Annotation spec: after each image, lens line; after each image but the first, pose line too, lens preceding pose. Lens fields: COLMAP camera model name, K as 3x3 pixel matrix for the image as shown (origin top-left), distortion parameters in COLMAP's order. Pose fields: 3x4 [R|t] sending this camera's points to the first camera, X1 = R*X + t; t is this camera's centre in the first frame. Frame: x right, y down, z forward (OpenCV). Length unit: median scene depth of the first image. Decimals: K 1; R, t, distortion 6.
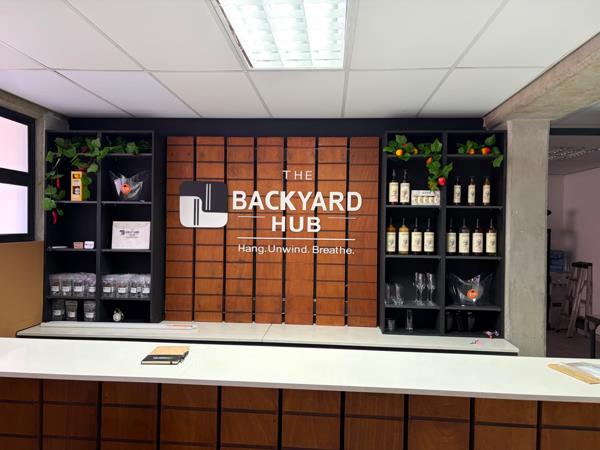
lens RADIAL K [[450.3, 0, 297.2], [0, 450.3, 224.0], [0, 0, 1]] dist [0.009500, 0.000094]
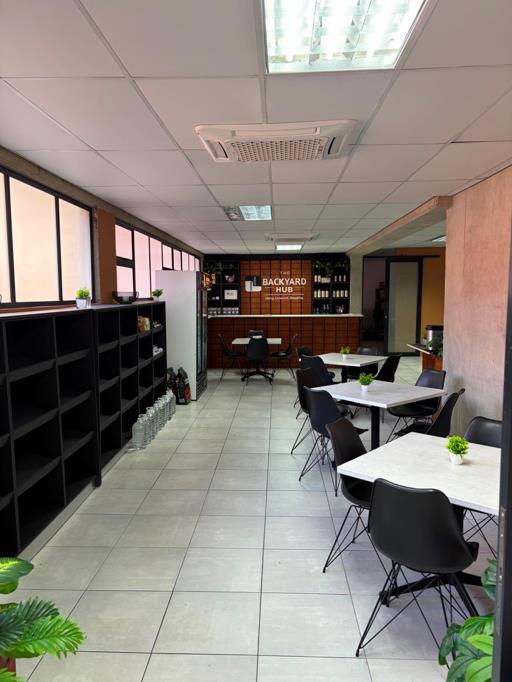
lens RADIAL K [[511.9, 0, 256.4], [0, 511.9, 346.4], [0, 0, 1]] dist [0.009500, 0.000094]
pose [[0.999382, -0.026651, 0.022900, -0.286976], [0.024308, 0.994975, 0.097129, 0.042365], [-0.025374, -0.096512, 0.995008, -2.509492]]
